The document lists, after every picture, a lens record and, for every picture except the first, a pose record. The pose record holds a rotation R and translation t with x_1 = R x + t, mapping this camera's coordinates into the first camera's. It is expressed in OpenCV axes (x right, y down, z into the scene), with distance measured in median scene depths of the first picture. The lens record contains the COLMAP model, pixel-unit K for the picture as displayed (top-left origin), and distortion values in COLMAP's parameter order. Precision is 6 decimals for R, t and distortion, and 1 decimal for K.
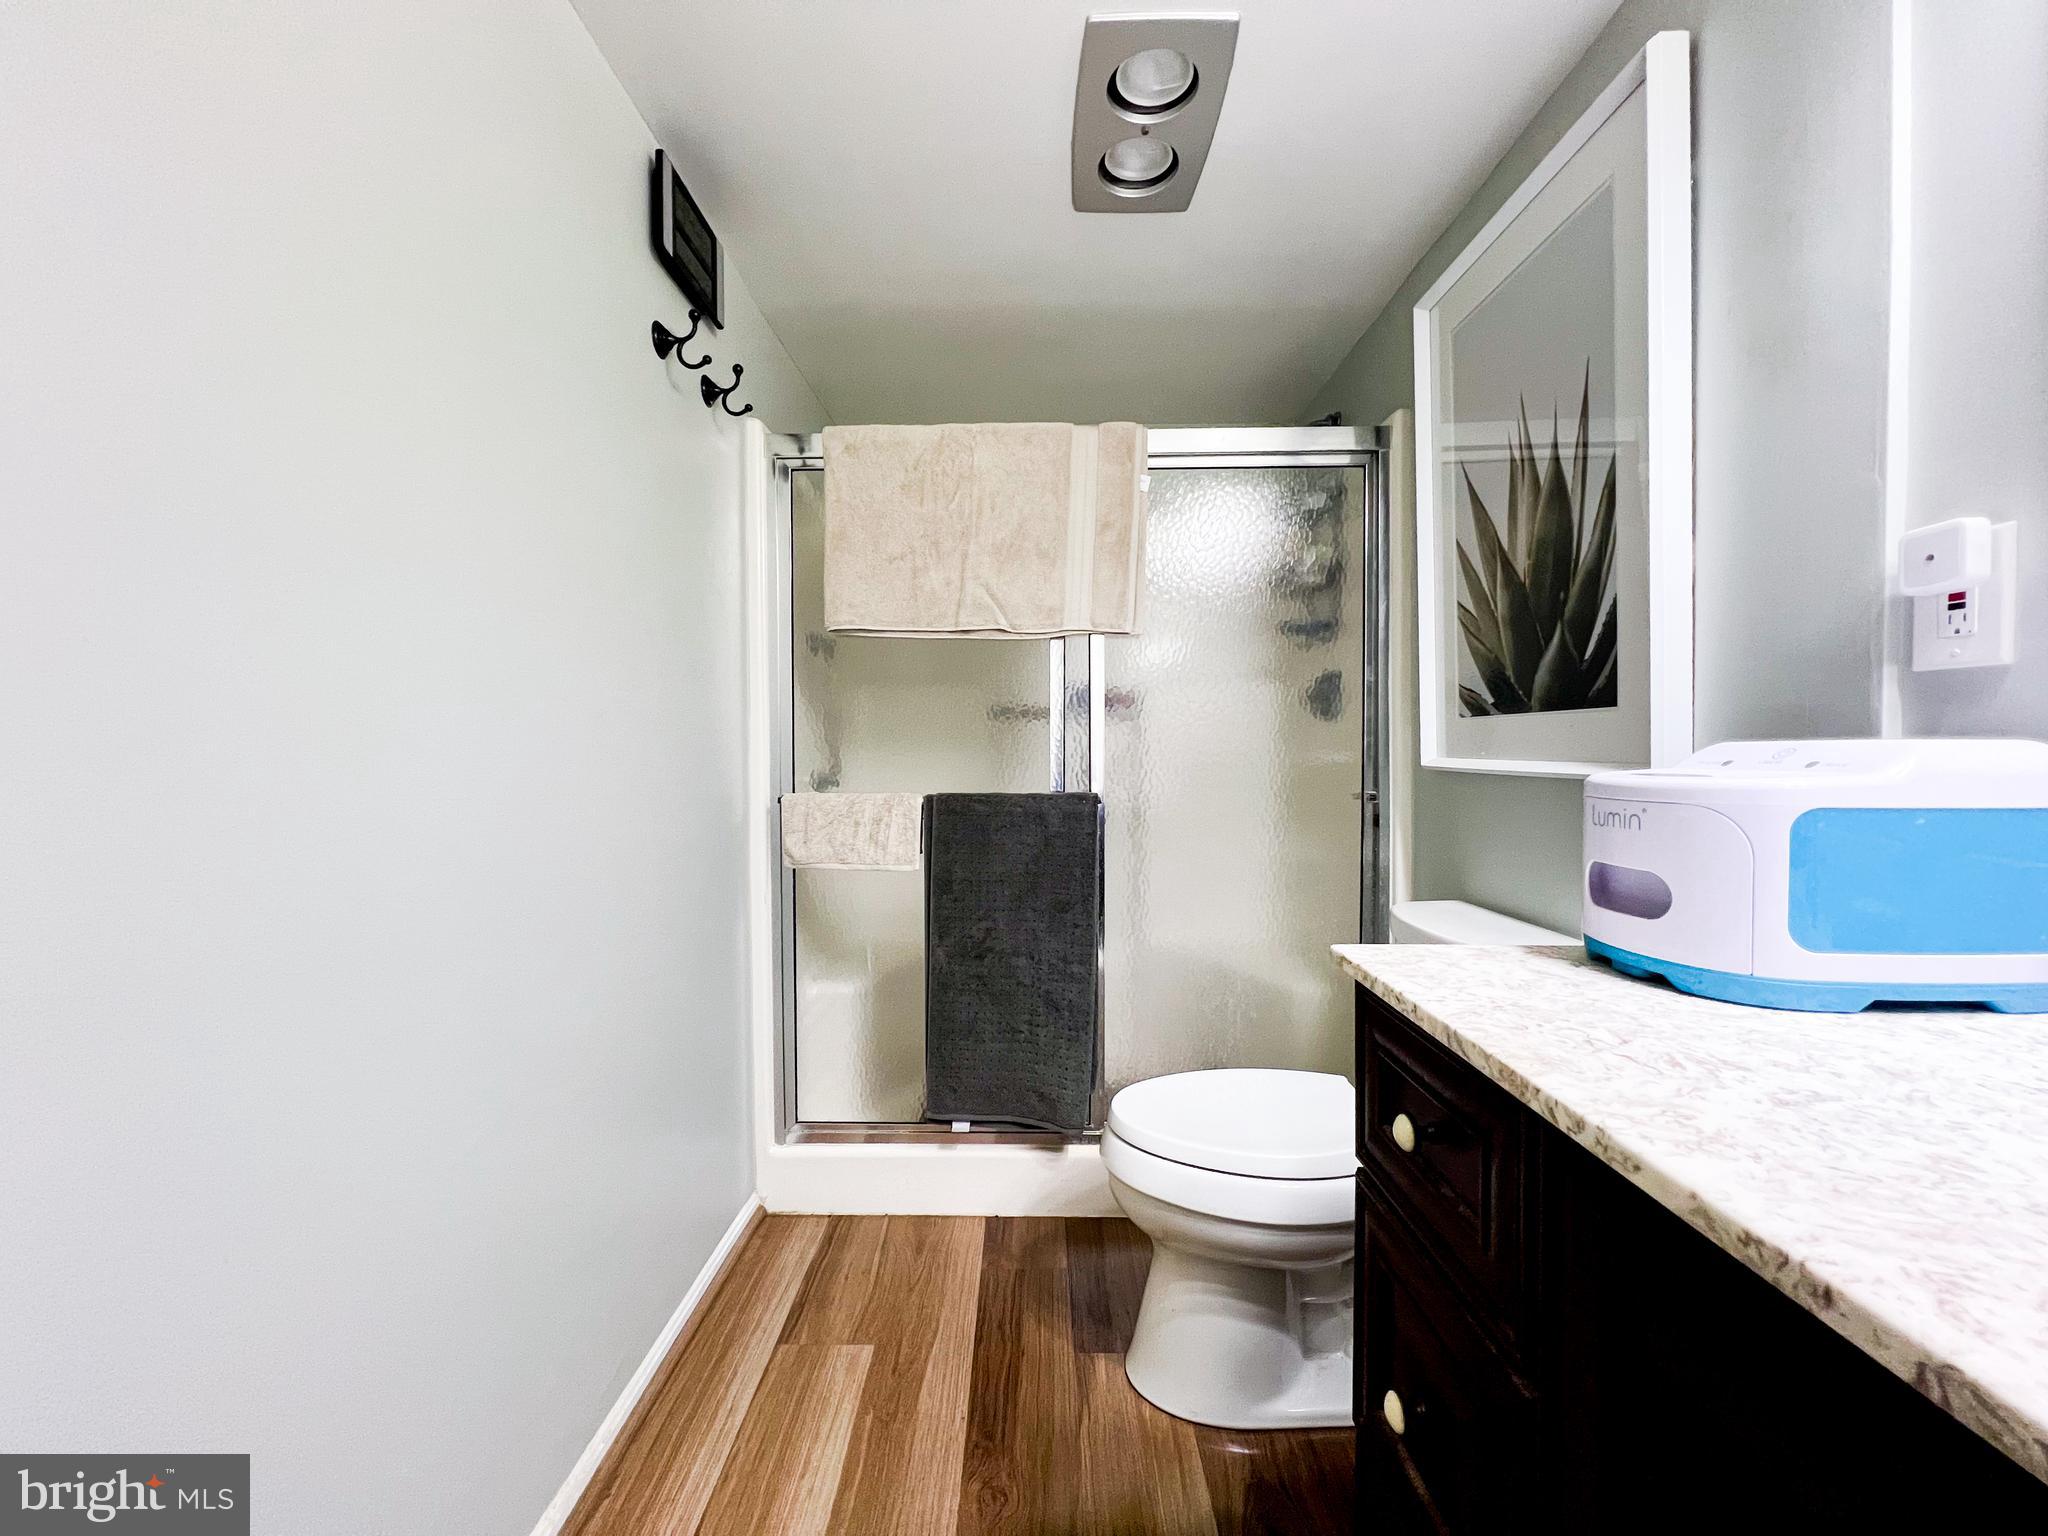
lens RADIAL K [[825.9, 0, 1019.3], [0, 825.9, 763.9], [0, 0, 1]] dist [-0.003914, 0.001792]
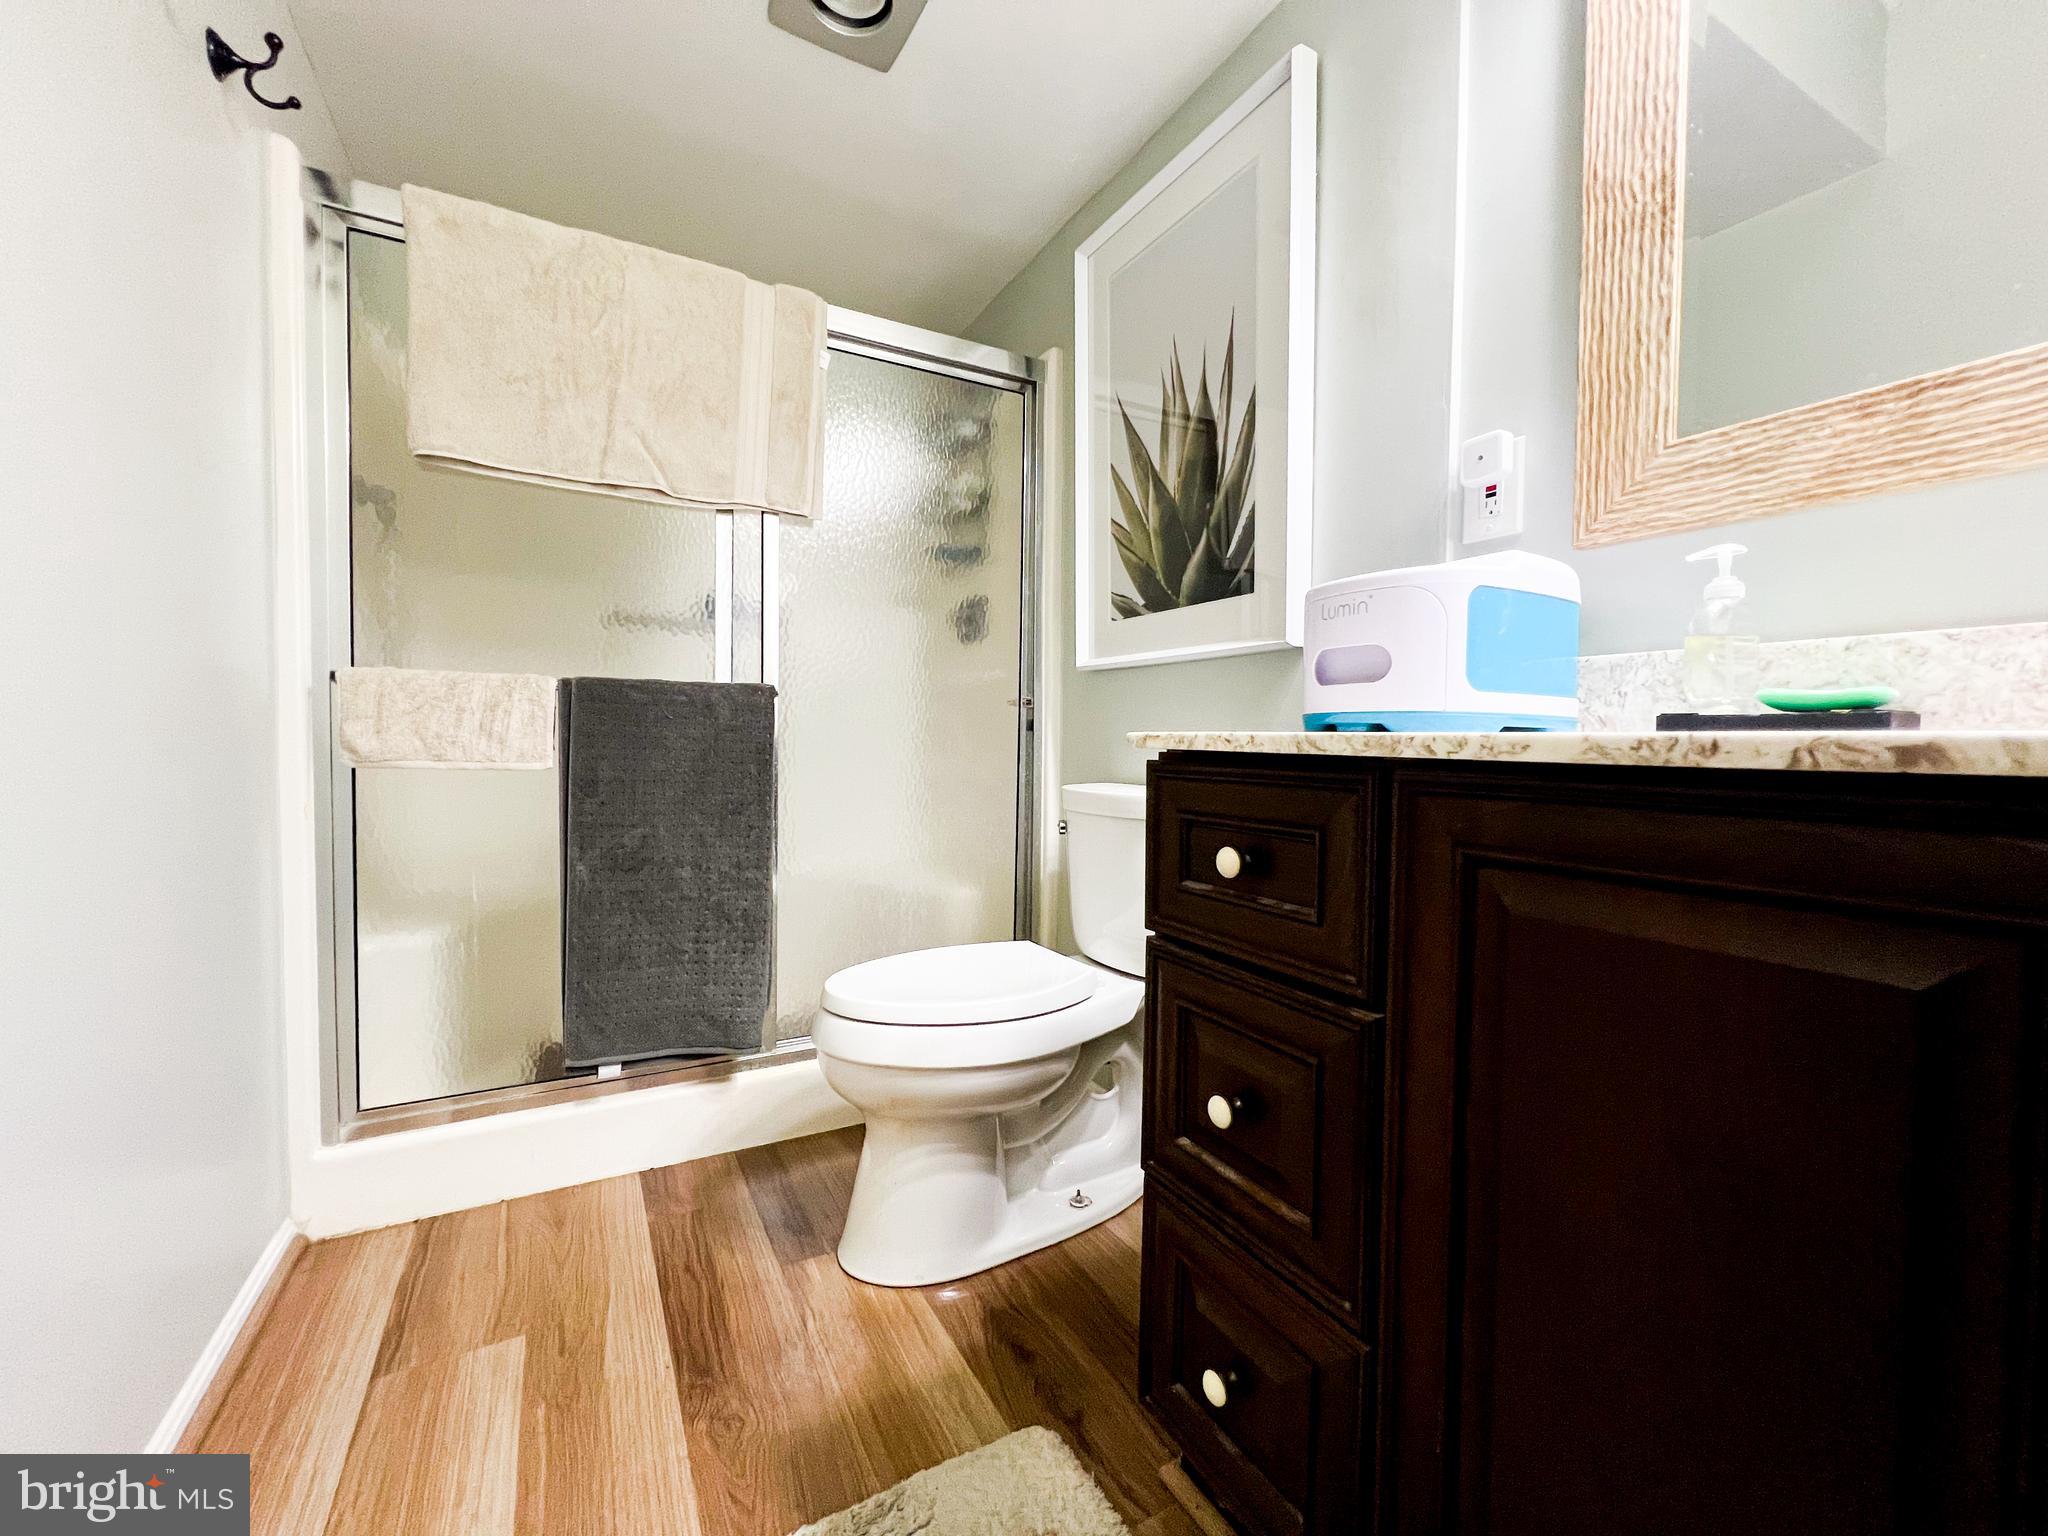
lens RADIAL K [[825.9, 0, 1018.7], [0, 825.9, 764.5], [0, 0, 1]] dist [-0.003914, 0.001792]
pose [[0.868843, -0.001021, 0.495087, -0.162966], [-0.005946, 0.999904, 0.012495, 0.146477], [-0.495052, -0.013800, 0.868754, 0.081001]]
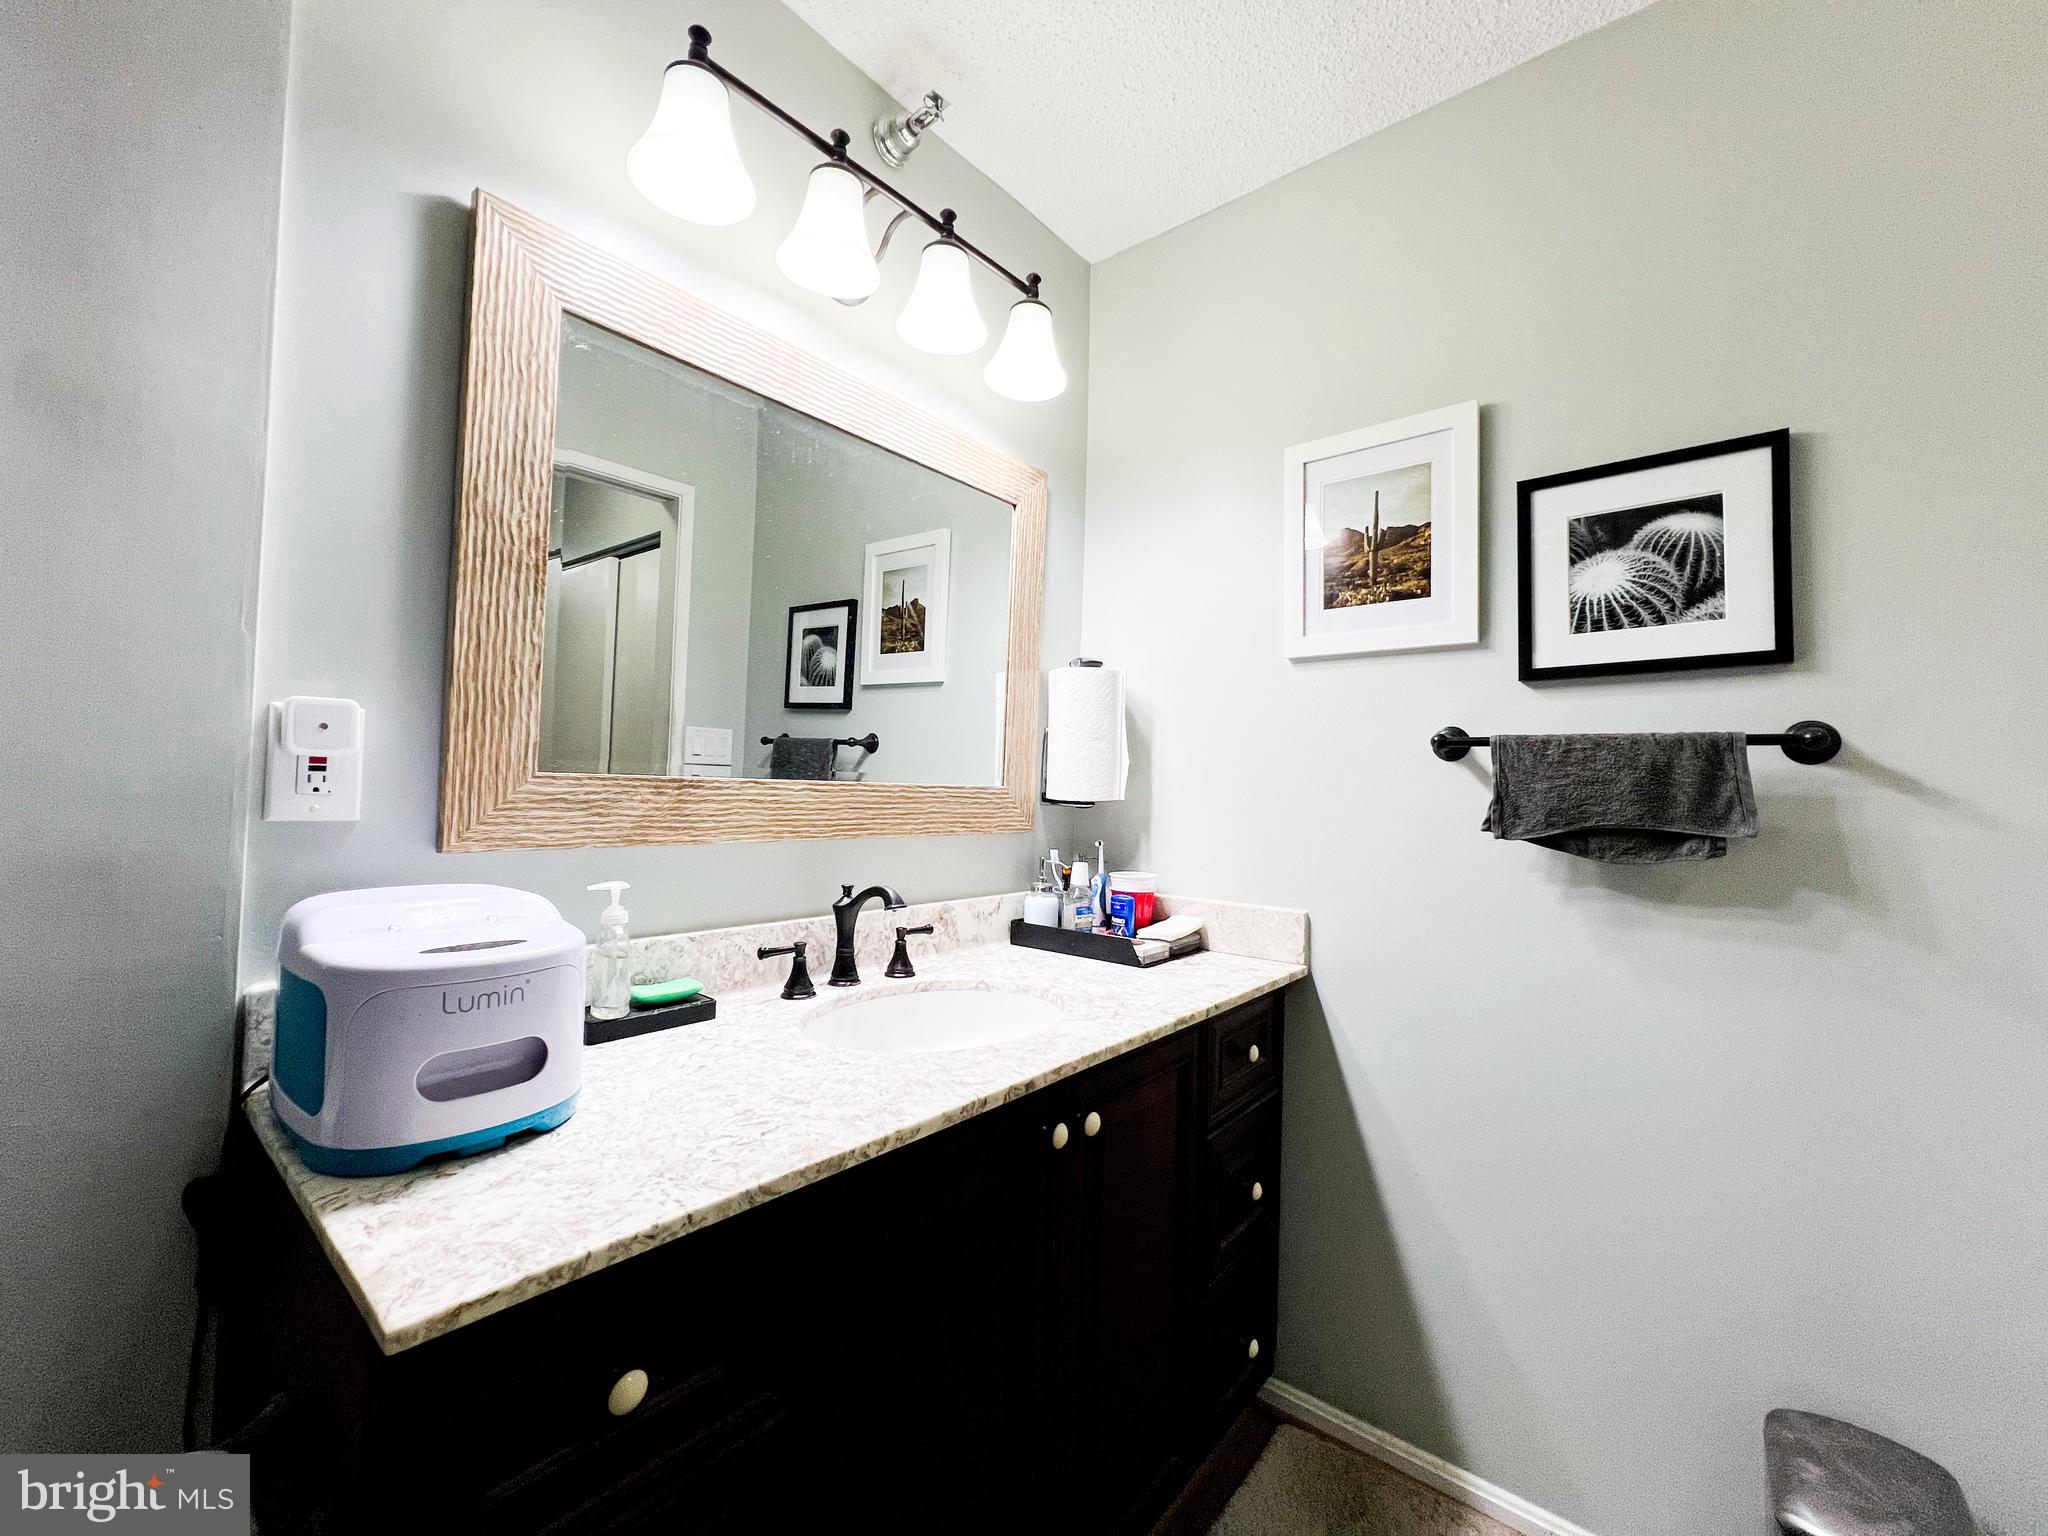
lens RADIAL K [[825.9, 0, 1018.9], [0, 825.9, 762.4], [0, 0, 1]] dist [-0.003914, 0.001792]
pose [[-0.775566, -0.003027, 0.631259, -0.201552], [-0.015579, 0.999776, -0.014347, -0.108452], [-0.631074, -0.020962, -0.775439, 0.698775]]
